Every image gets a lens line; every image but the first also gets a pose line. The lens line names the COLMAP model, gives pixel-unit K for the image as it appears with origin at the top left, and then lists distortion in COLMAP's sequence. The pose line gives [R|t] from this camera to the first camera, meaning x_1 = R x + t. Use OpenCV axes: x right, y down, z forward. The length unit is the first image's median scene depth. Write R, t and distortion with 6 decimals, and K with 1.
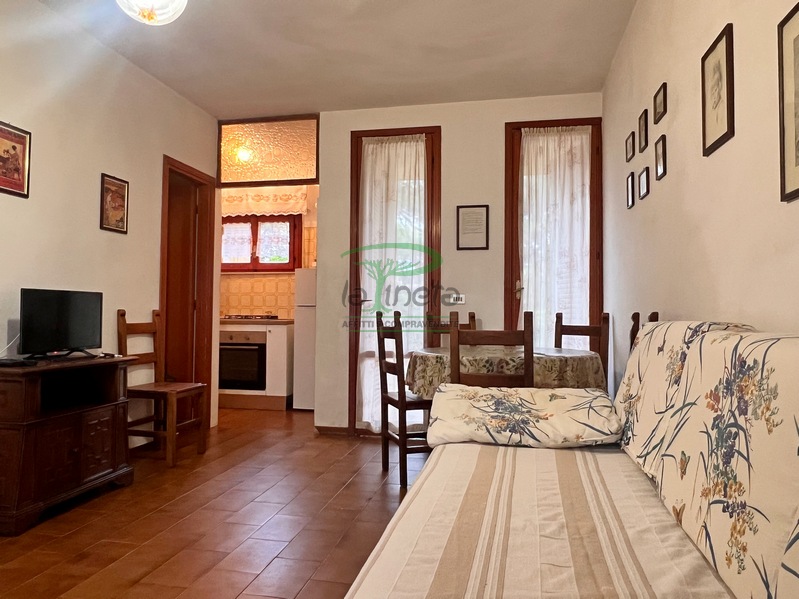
lens RADIAL K [[557.8, 0, 396.1], [0, 557.8, 297.5], [0, 0, 1]] dist [-0.002922, -0.003310]
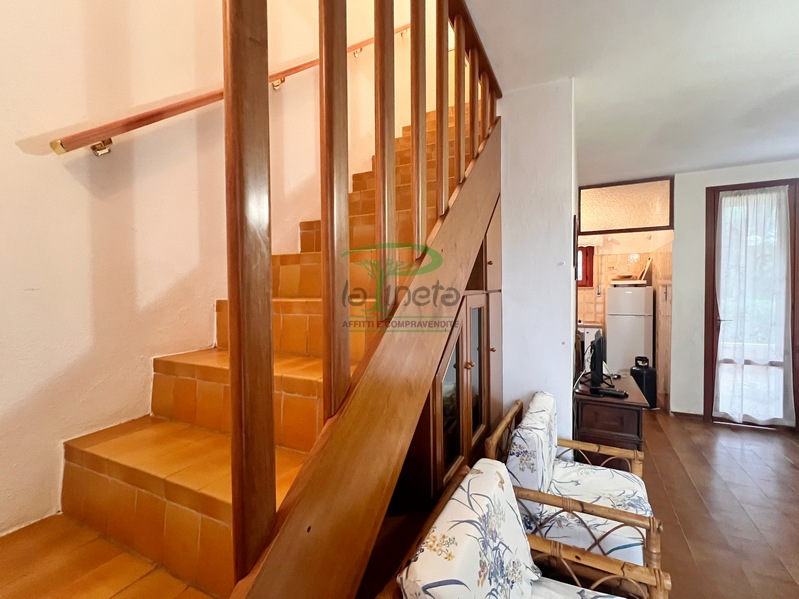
lens RADIAL K [[367.5, 0, 397.9], [0, 367.5, 299.7], [0, 0, 1]] dist [0.004355, 0.000676]
pose [[0.966641, -0.007215, -0.256034, -0.589583], [0.021843, 0.998284, 0.054337, -0.108768], [0.255203, -0.058117, 0.965139, -0.017542]]
